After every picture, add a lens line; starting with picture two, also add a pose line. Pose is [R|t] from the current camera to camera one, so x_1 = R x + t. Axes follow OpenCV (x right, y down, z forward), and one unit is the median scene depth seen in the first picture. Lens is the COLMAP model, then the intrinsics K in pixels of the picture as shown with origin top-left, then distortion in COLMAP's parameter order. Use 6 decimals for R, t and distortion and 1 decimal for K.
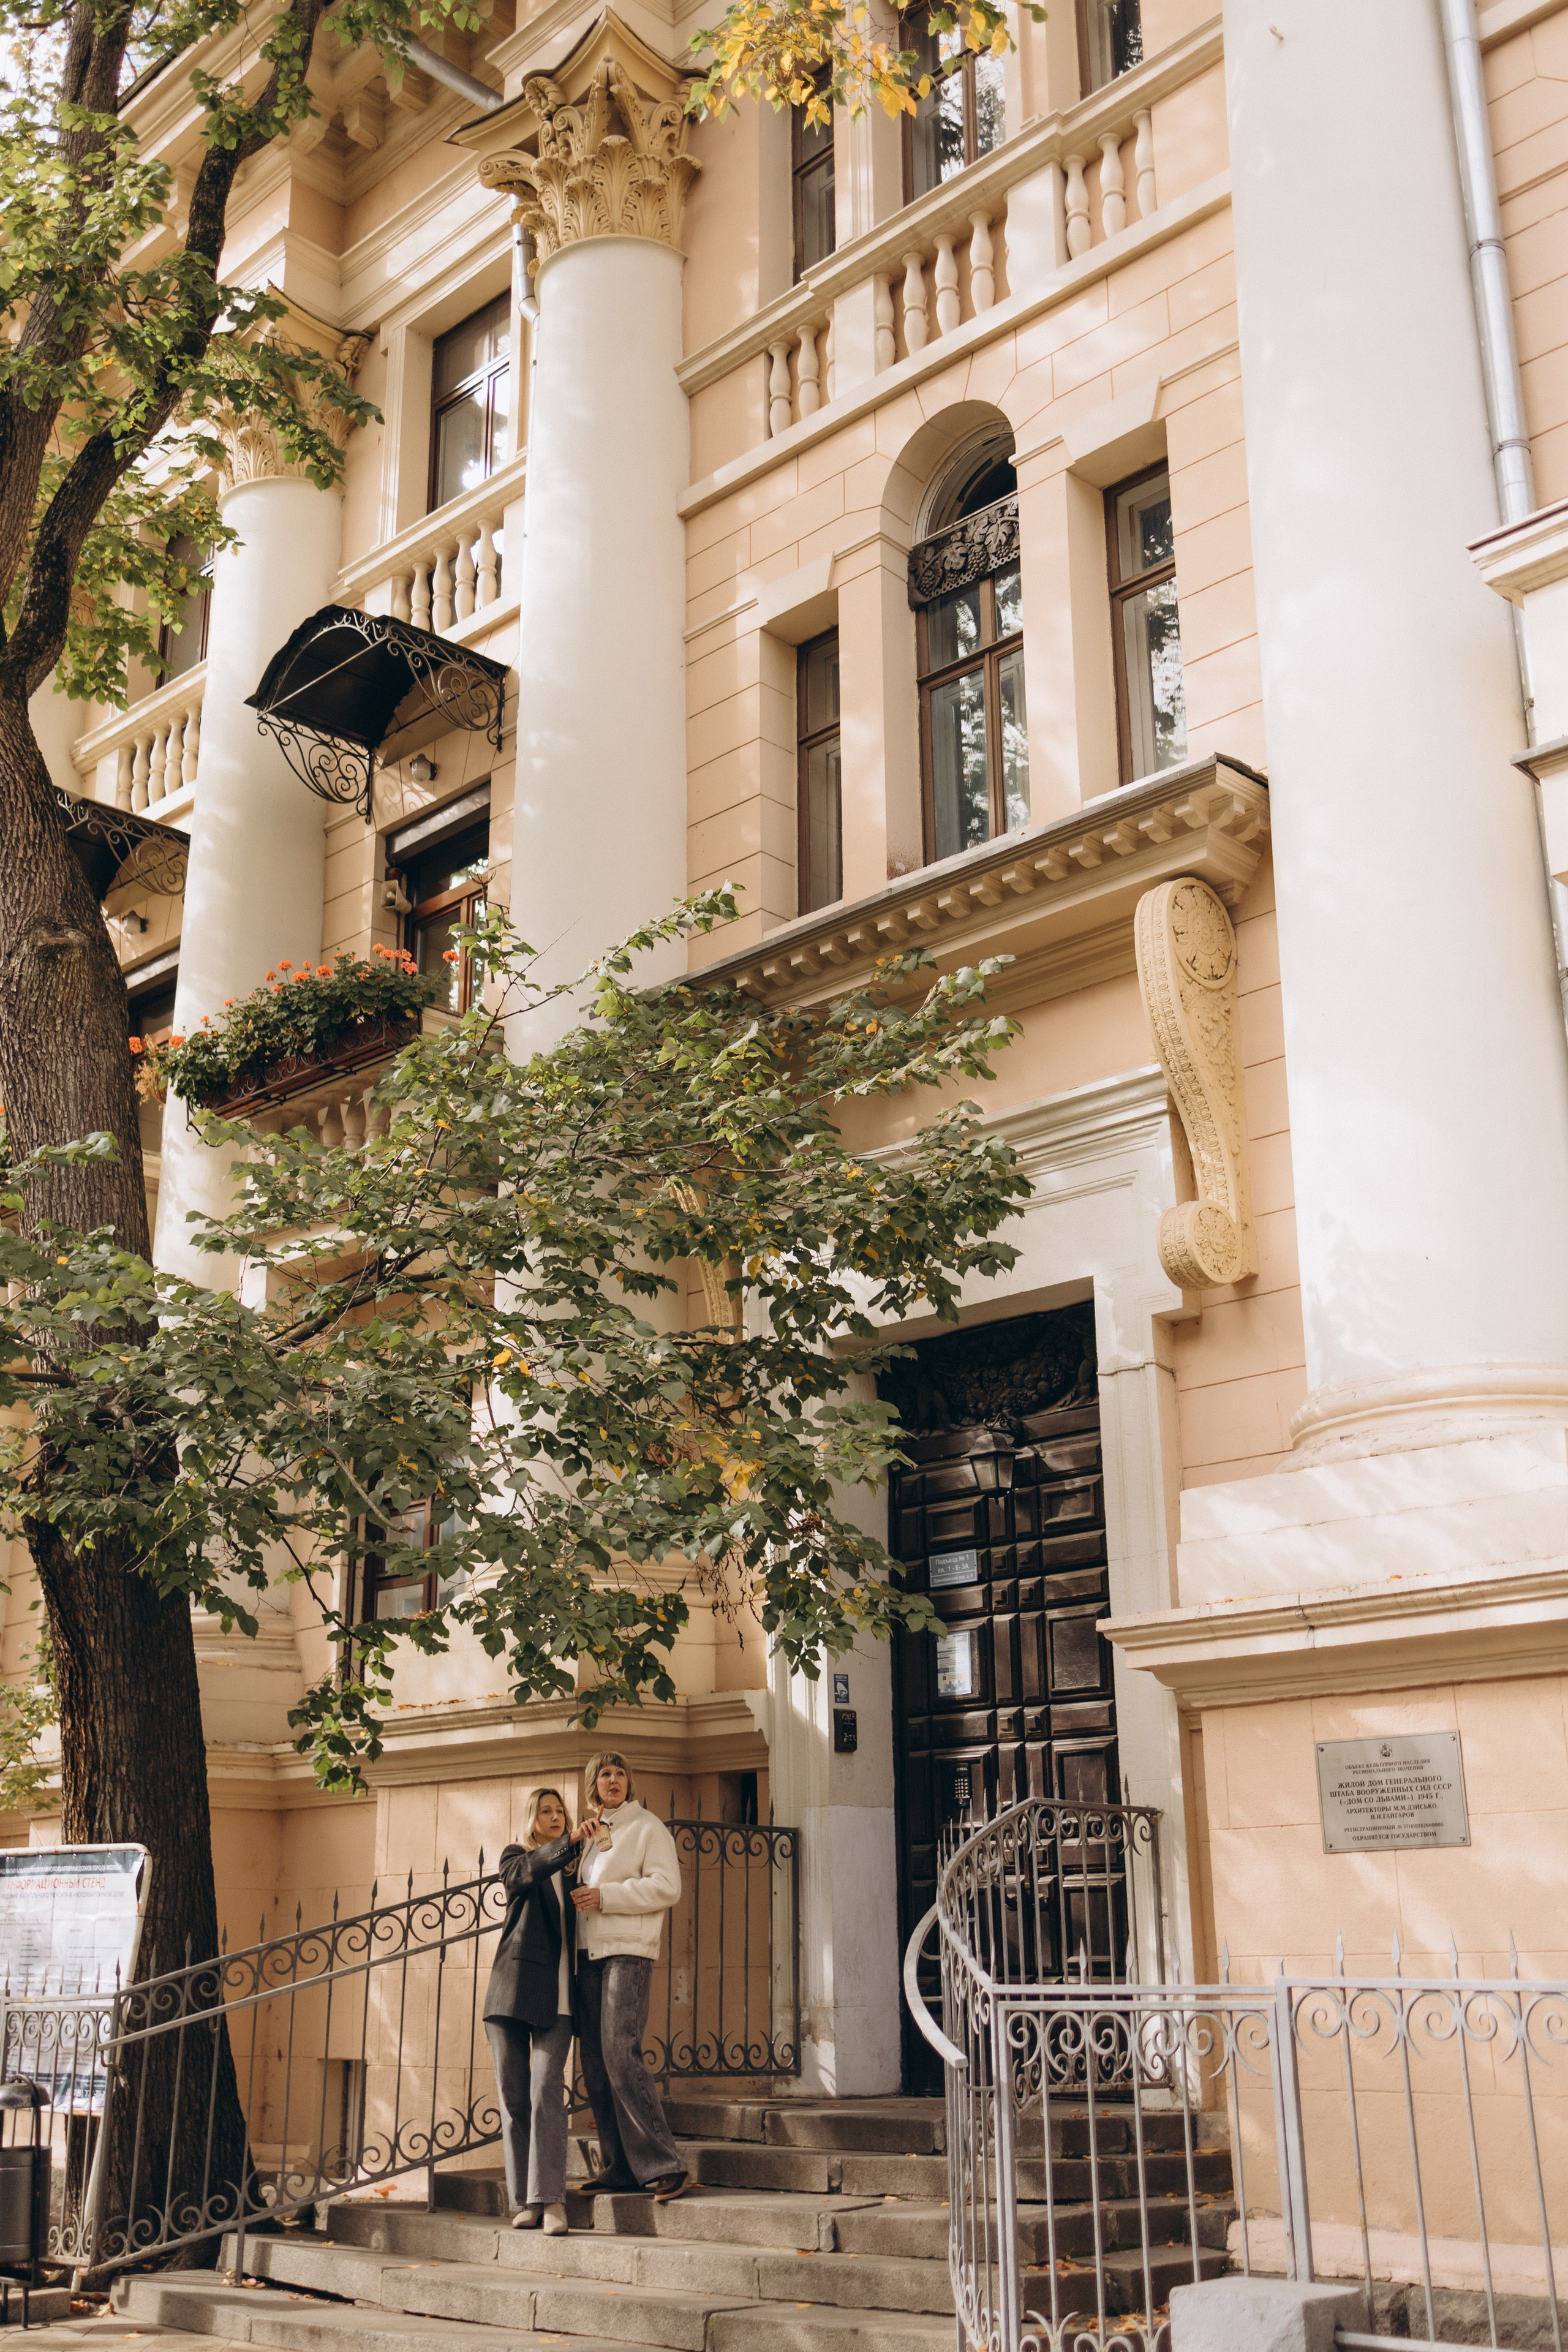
lens RADIAL K [[2469.7, 0, 758.2], [0, 2469.7, 1151.7], [0, 0, 1]] dist [0.013017, -0.046083]
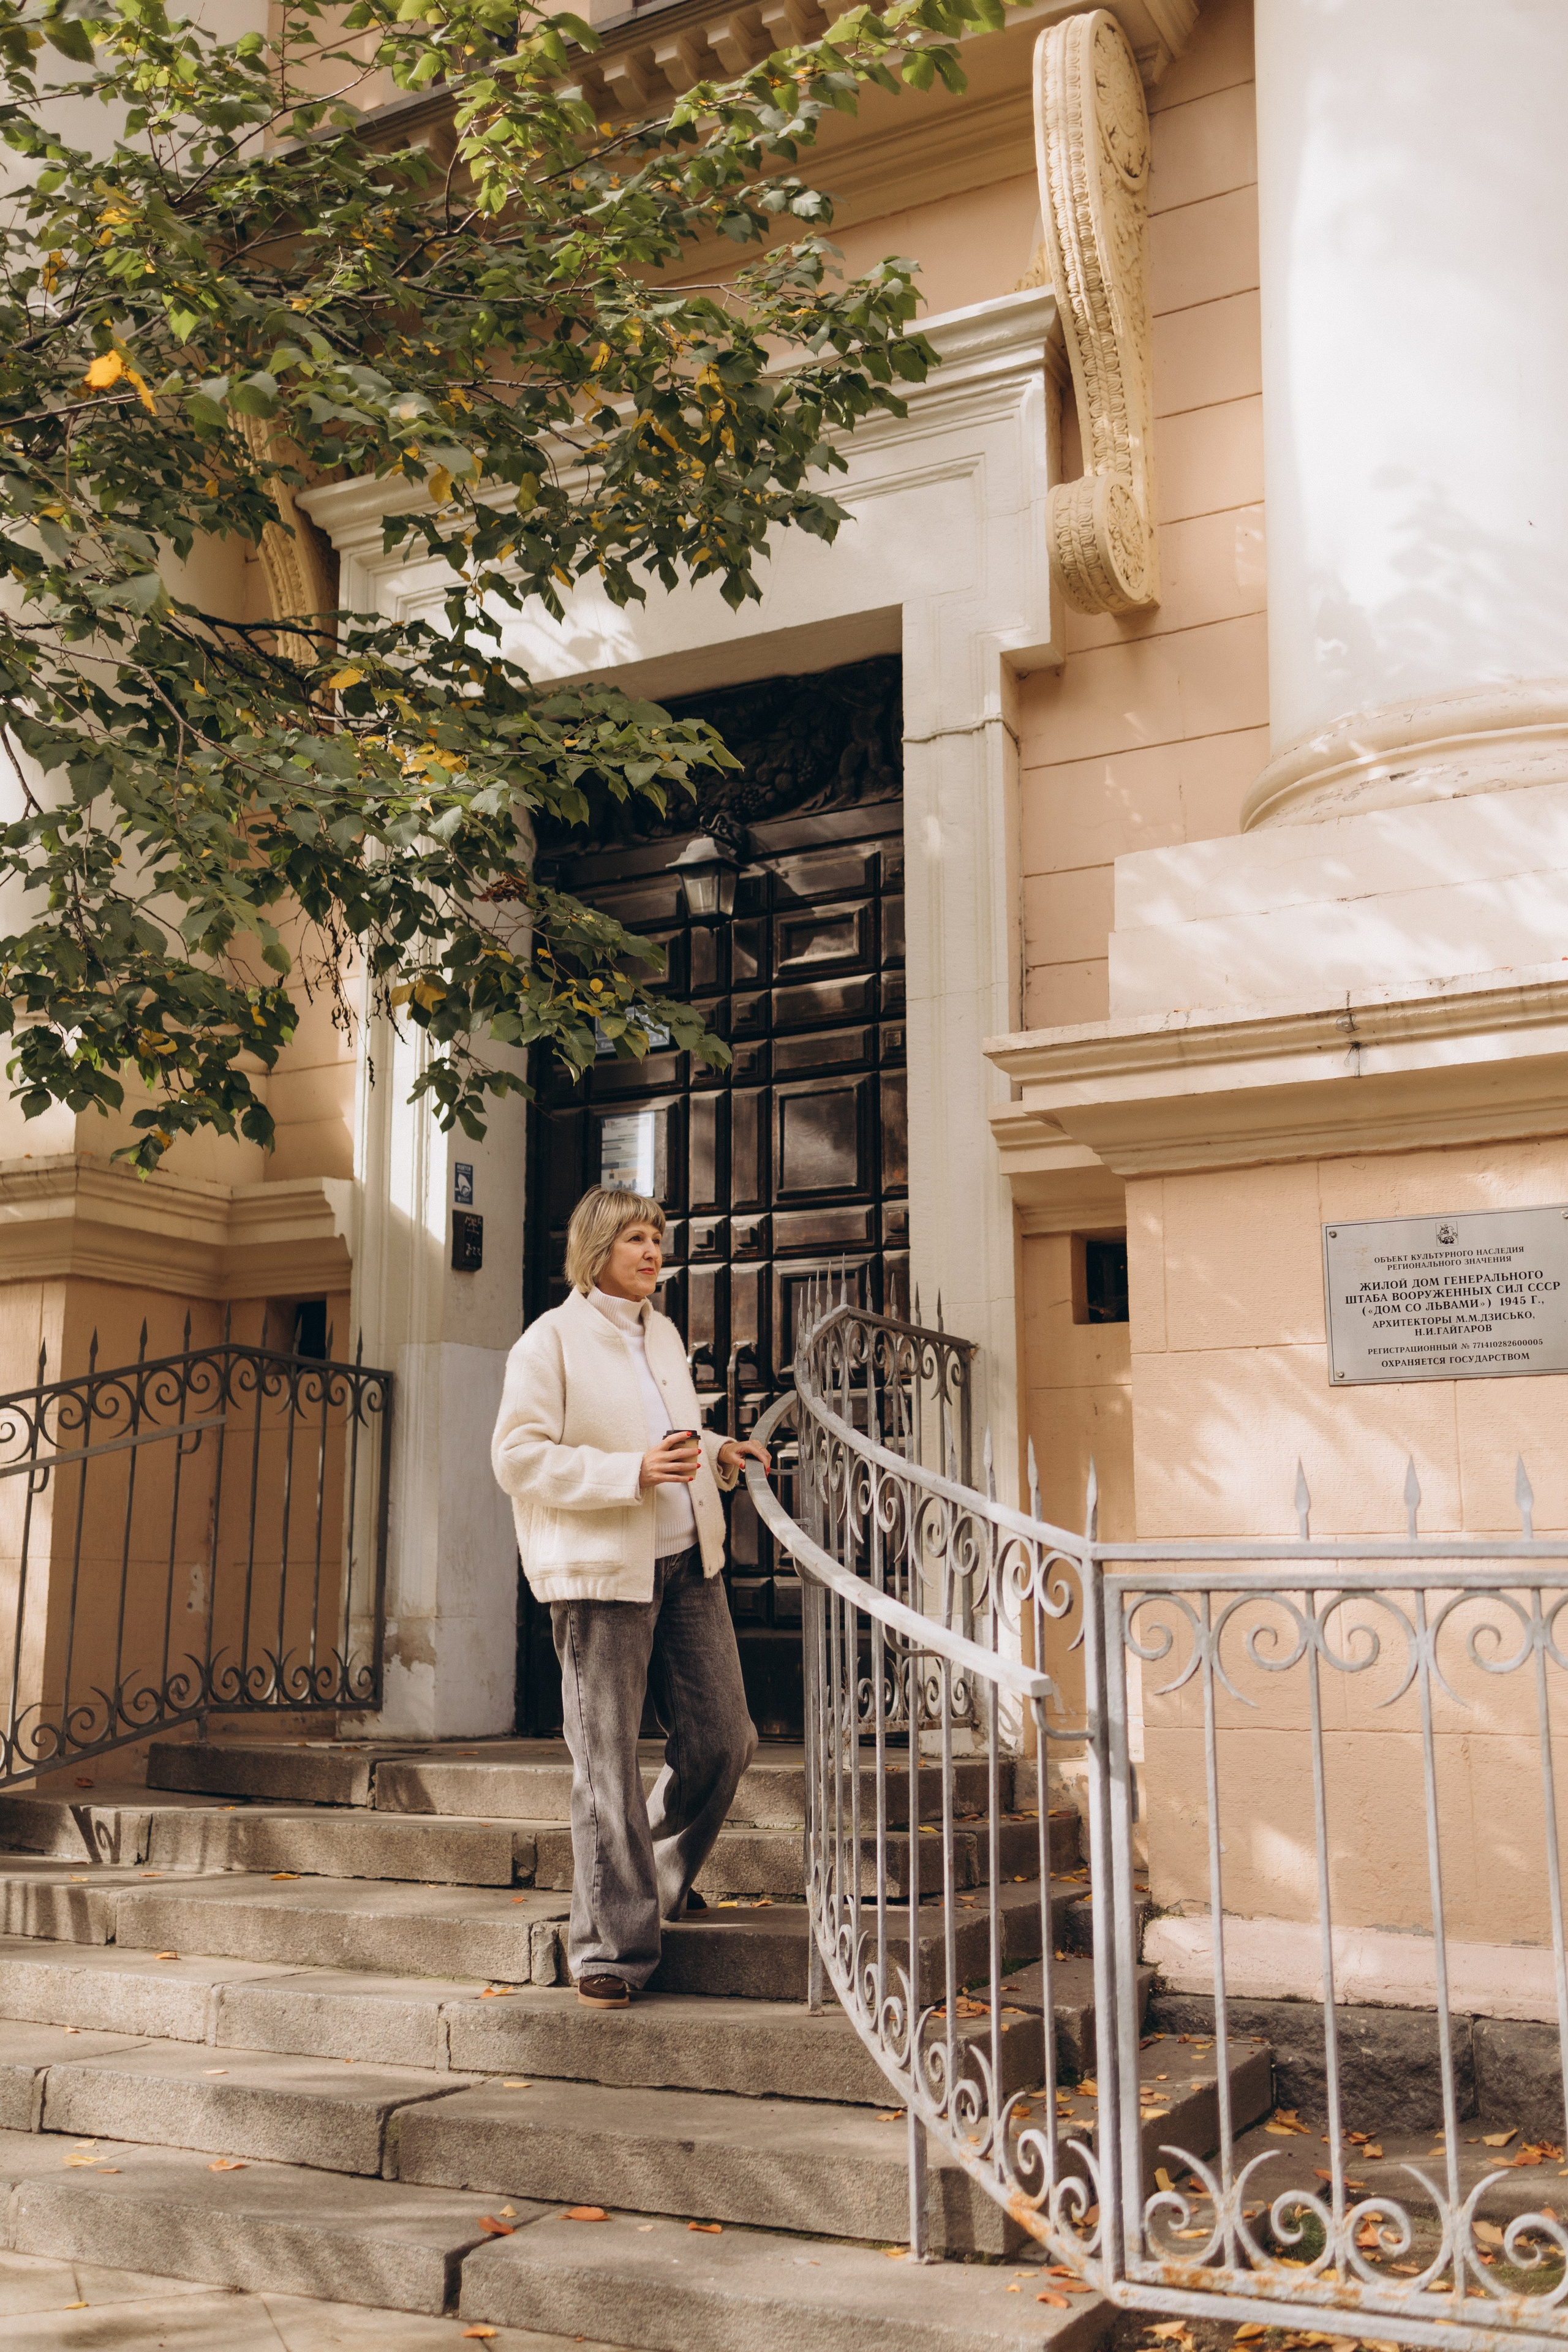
lens RADIAL K [[2353.7, 0, 779.9], [0, 2353.7, 1178.8], [0, 0, 1]] dist [0.010688, 0.015194]
pose [[0.957454, 0.062097, 0.281826, -0.071570], [-0.099762, 0.987587, 0.121320, 0.128829], [-0.270794, -0.144274, 0.951764, 0.345020]]
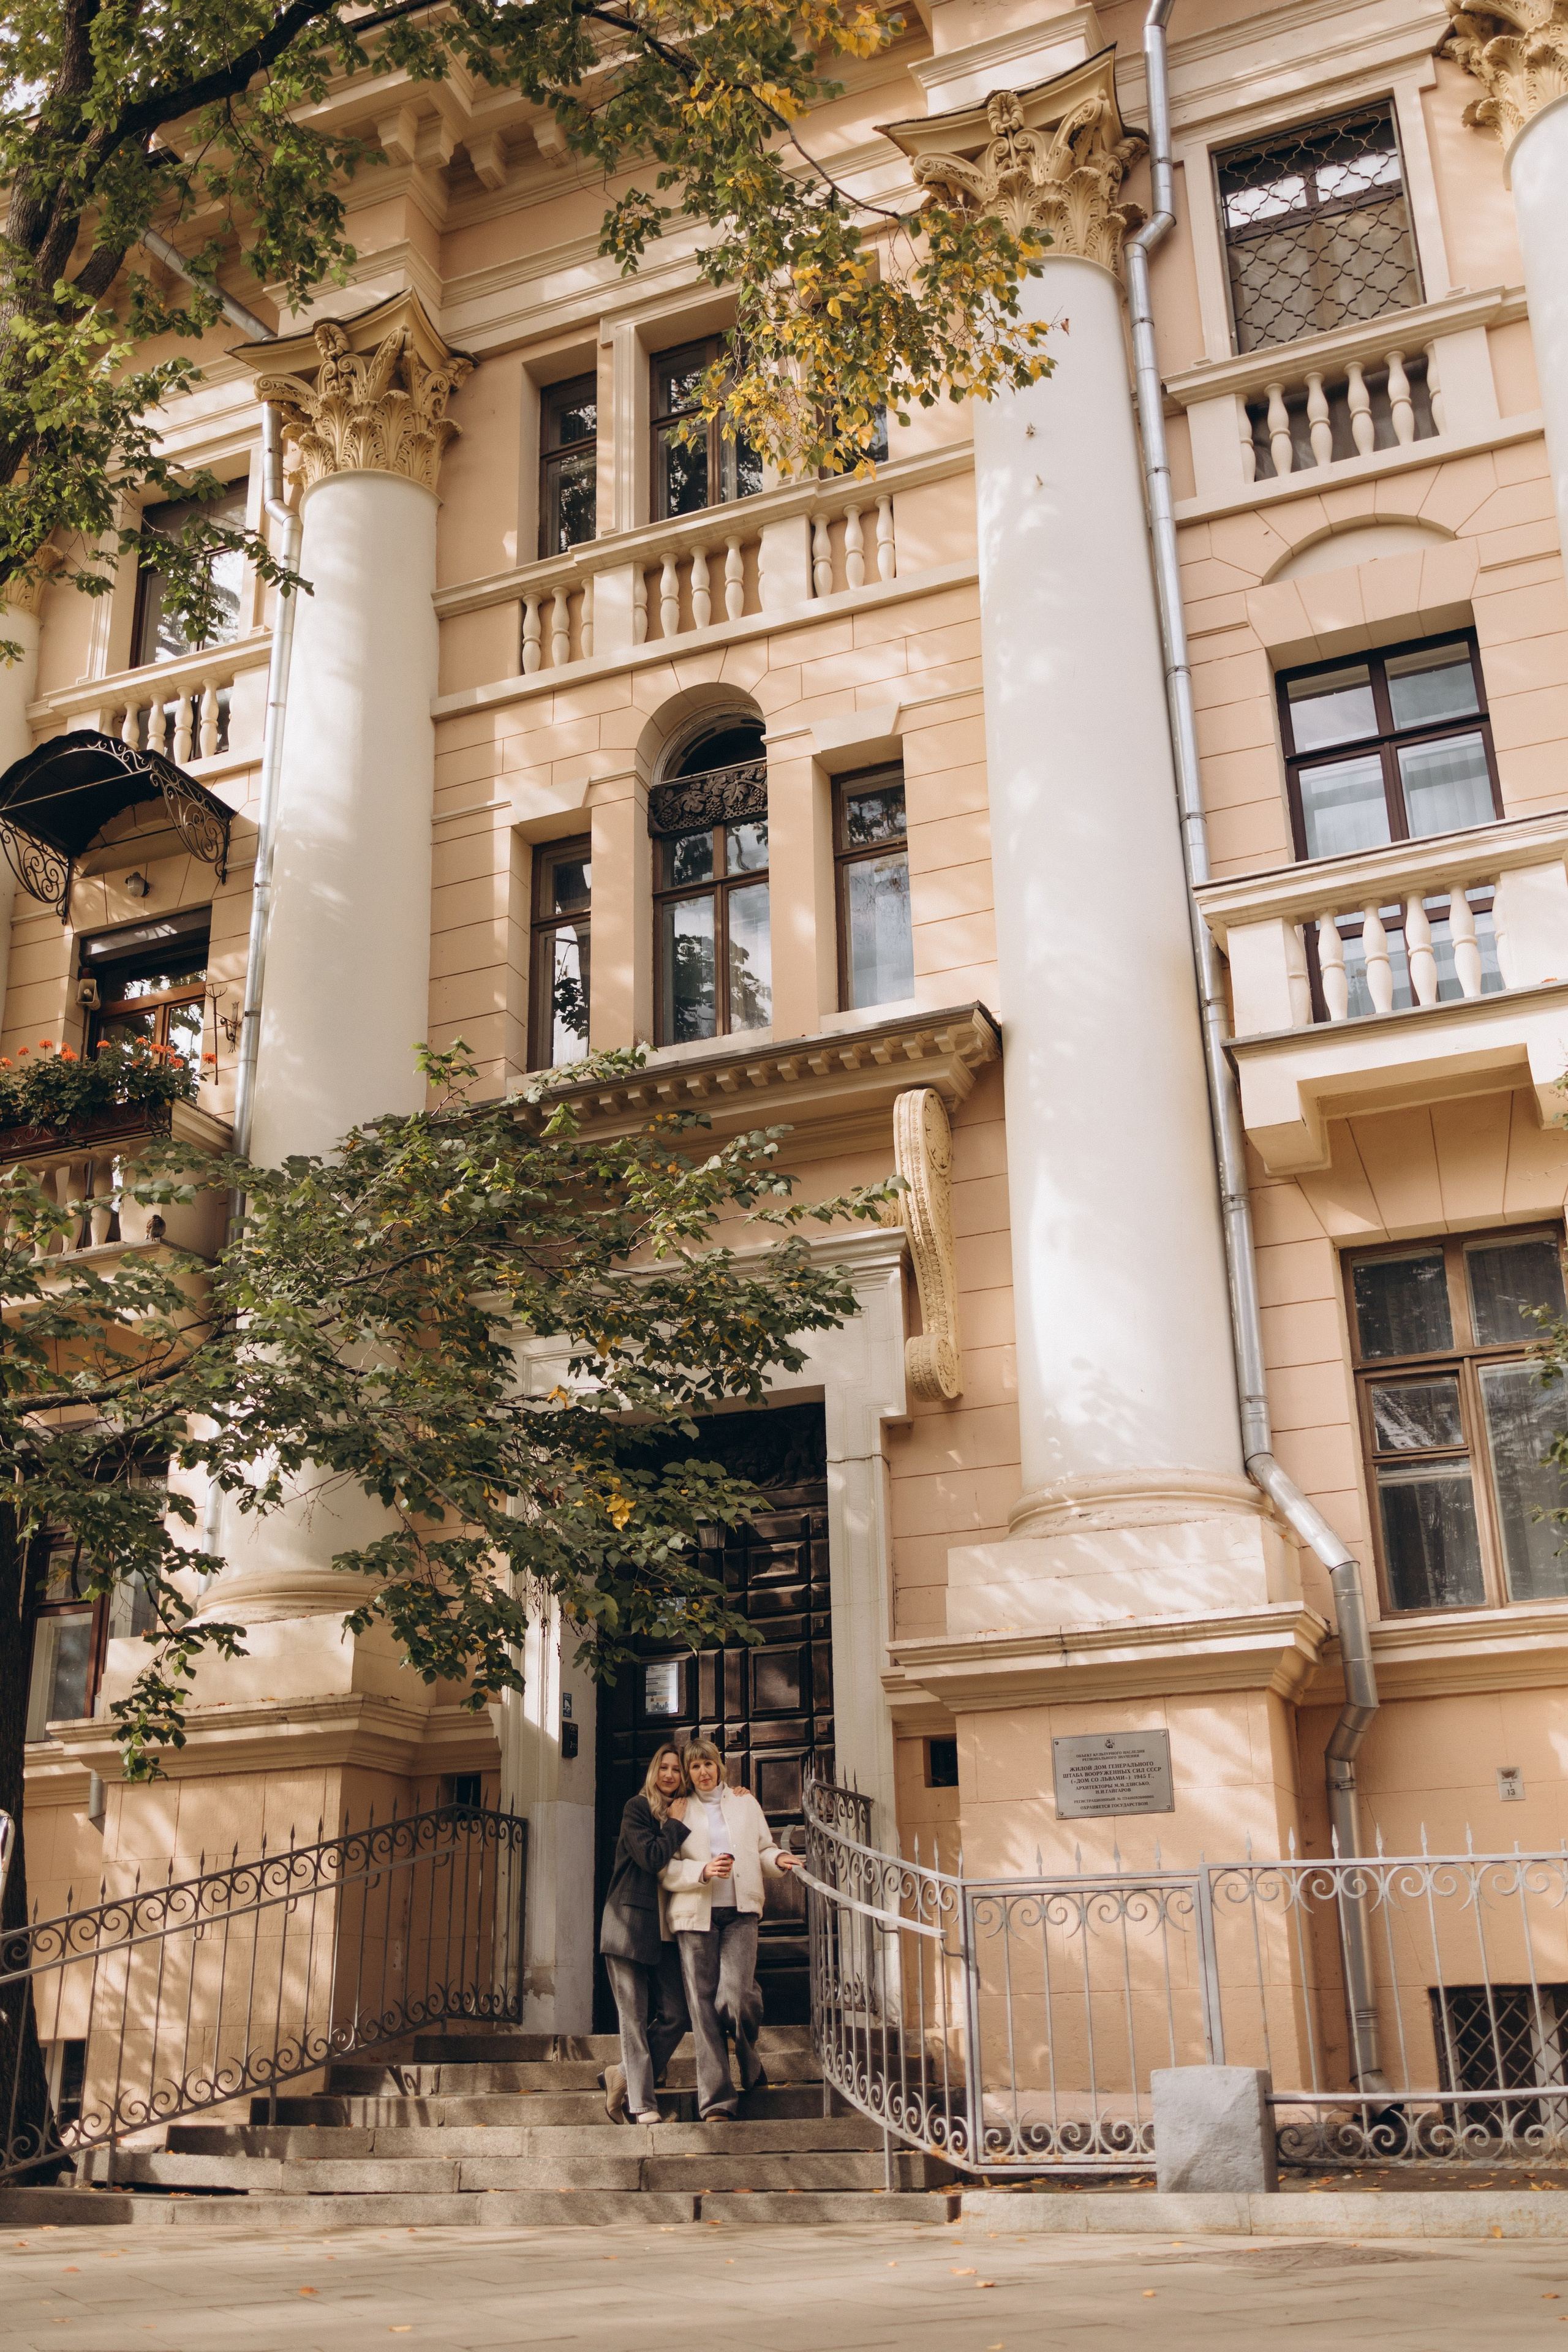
lens RADIAL K [[2285.0, 0, 786.7], [0, 2285.0, 1184.6], [0, 0, 1]] dist [-0.005140, -0.013545]
pose [[0.925875, 0.128057, 0.355467, -0.307113], [-0.107698, 0.991230, -0.076573, 0.038915], [-0.362155, 0.032614, 0.931547, -0.096394]]
